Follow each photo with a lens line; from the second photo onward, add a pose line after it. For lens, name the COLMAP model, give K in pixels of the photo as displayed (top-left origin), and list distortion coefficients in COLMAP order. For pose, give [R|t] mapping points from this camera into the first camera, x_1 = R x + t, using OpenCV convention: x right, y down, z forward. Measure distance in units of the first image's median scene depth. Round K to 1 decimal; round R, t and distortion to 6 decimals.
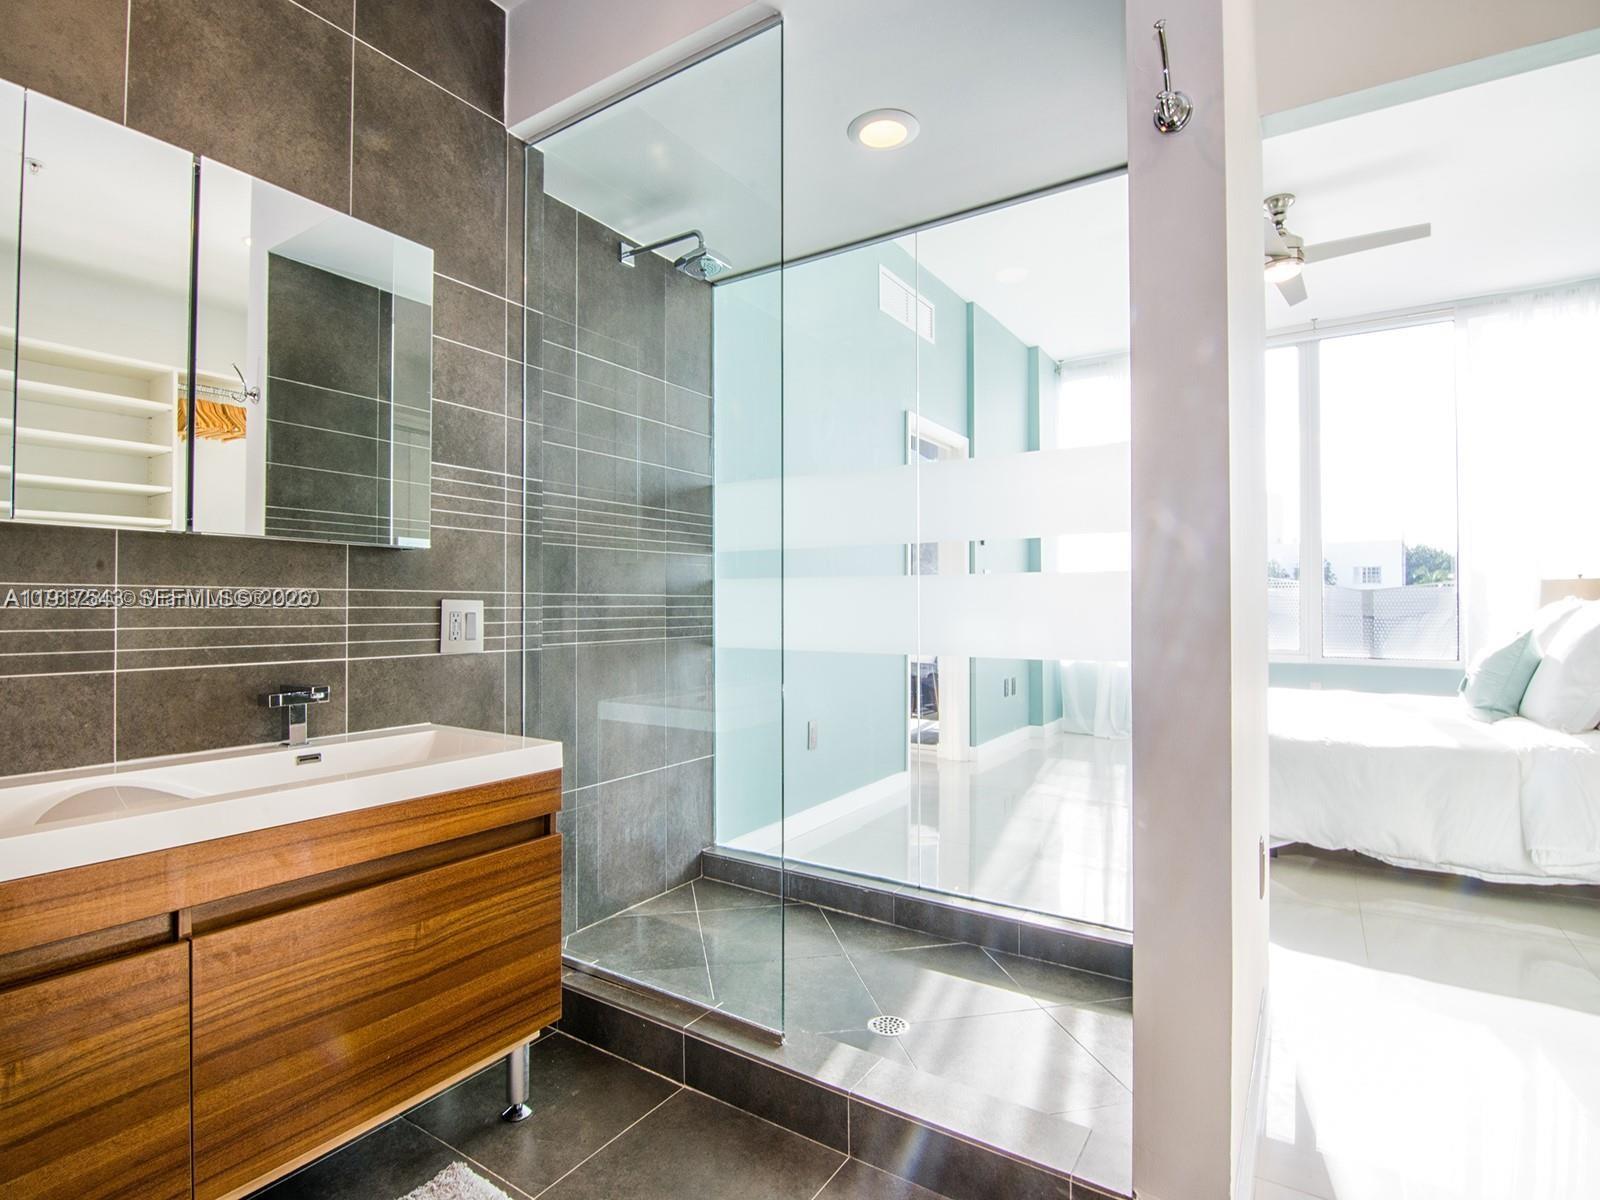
lens RADIAL K [[809.0, 0, 763.3], [0, 809.0, 605.7], [0, 0, 1]] dist [-0.023769, -0.000692]
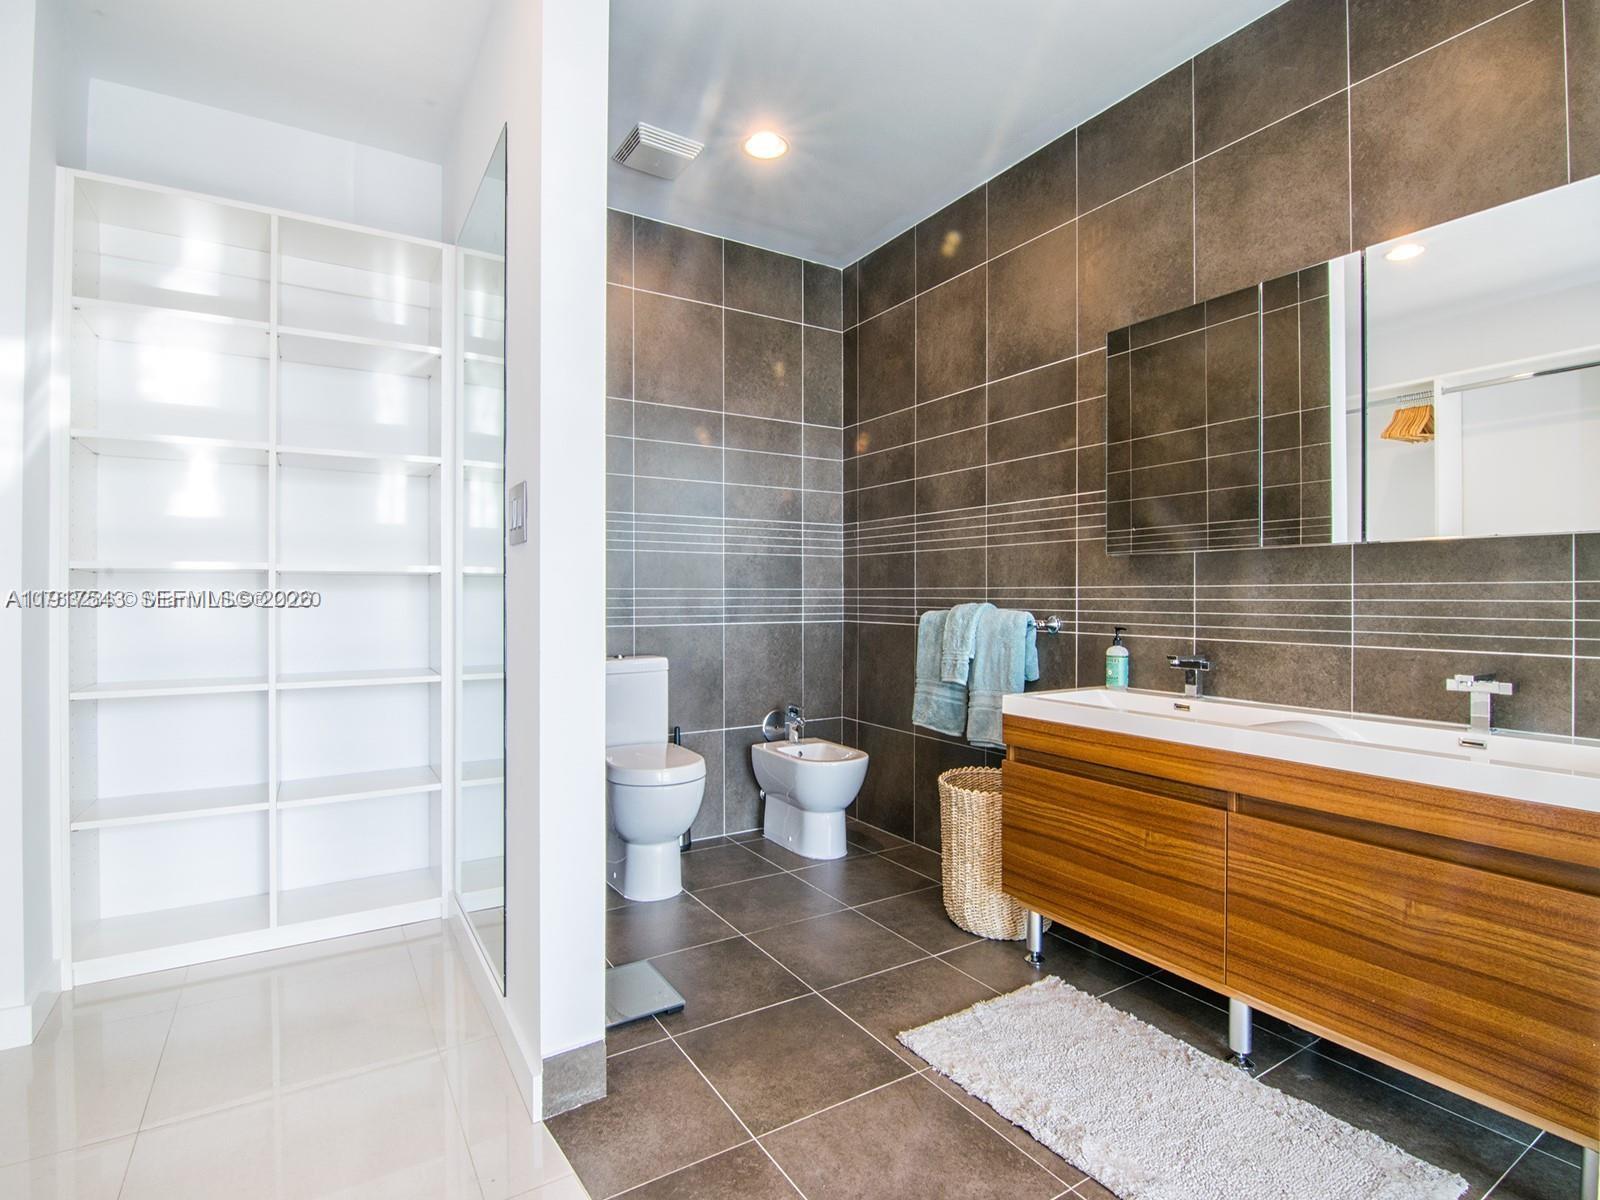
lens RADIAL K [[785.4, 0, 795.6], [0, 785.4, 601.4], [0, 0, 1]] dist [-0.003396, -0.014846]
pose [[-0.409164, 0.006360, -0.912439, 0.780993], [0.003771, 0.999979, 0.005279, -0.006346], [0.912453, -0.001281, -0.409179, 0.640420]]
